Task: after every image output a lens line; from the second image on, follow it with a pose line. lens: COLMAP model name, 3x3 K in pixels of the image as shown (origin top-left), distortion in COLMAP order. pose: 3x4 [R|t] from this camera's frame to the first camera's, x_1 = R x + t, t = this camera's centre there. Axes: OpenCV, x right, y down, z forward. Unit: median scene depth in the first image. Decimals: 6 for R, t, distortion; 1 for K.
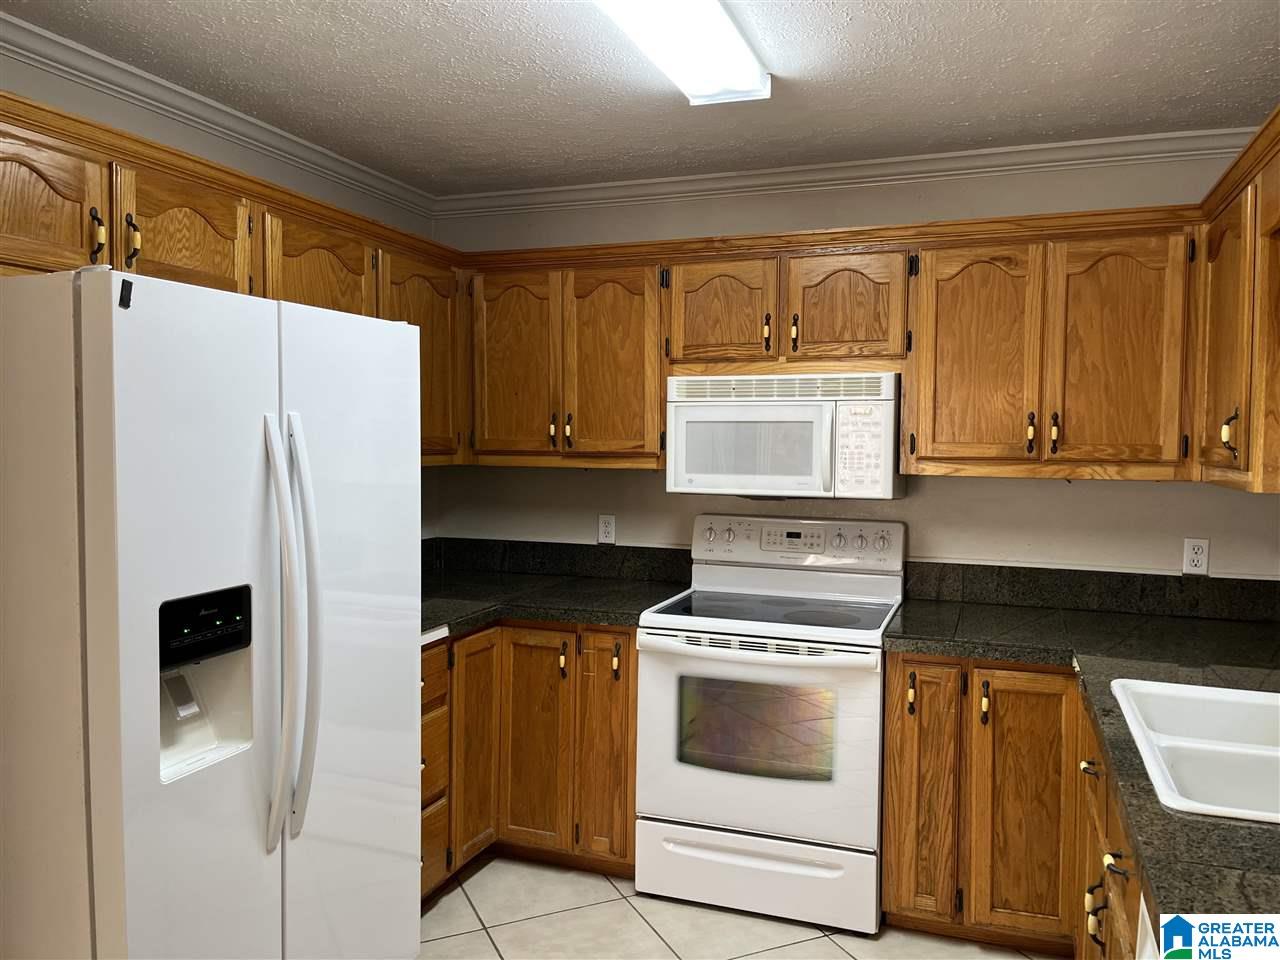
lens RADIAL K [[971.5, 0, 646.1], [0, 971.5, 485.6], [0, 0, 1]] dist [0.075423, -0.089105]
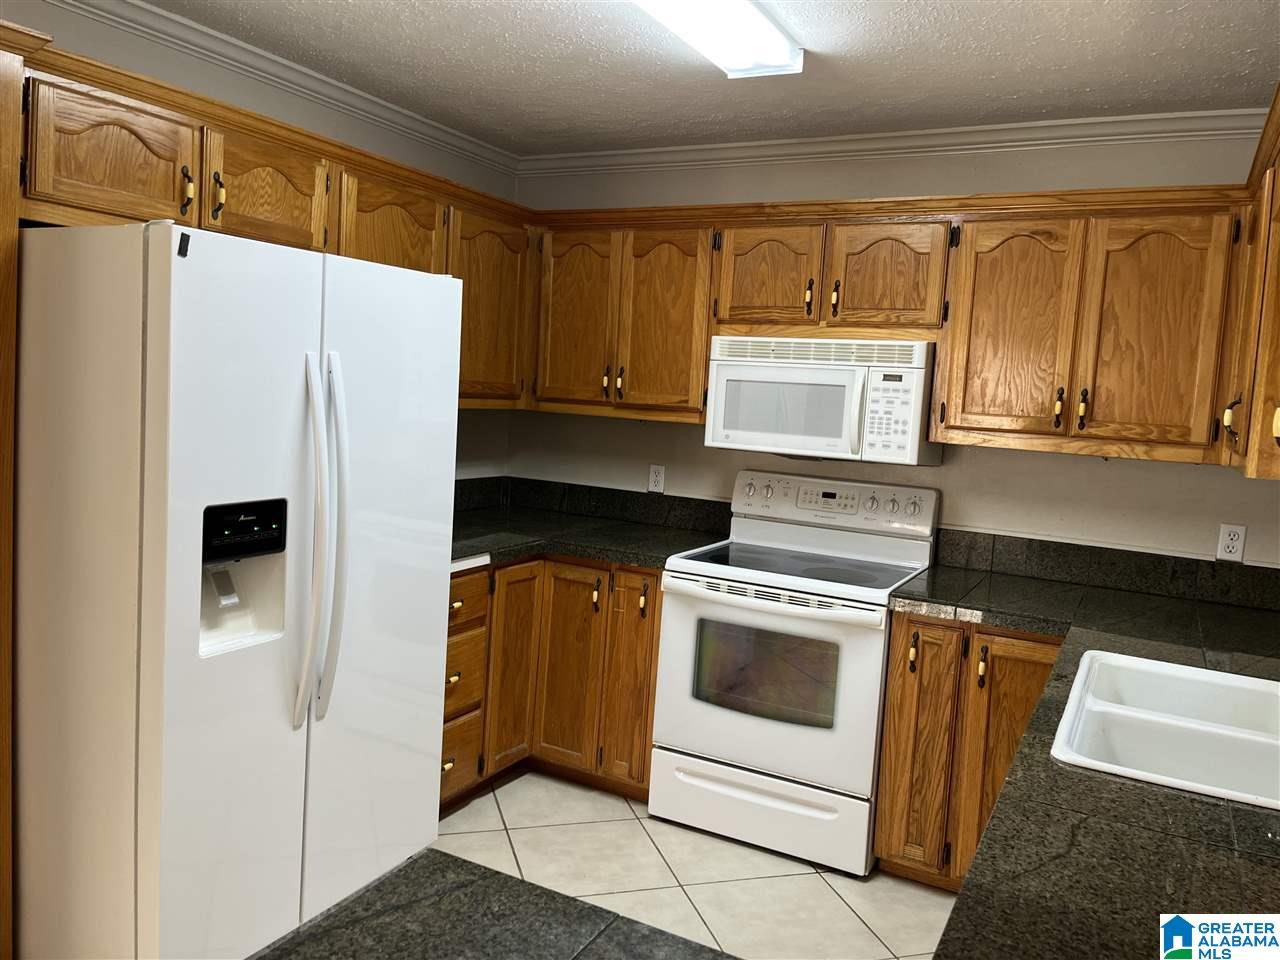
lens RADIAL K [[971.5, 0, 639.5], [0, 971.5, 469.5], [0, 0, 1]] dist [0.075423, -0.089105]
pose [[0.988881, 0.063984, -0.134243, 0.103290], [-0.060119, 0.997657, 0.032649, 0.002260], [0.136018, -0.024215, 0.990410, -0.057890]]
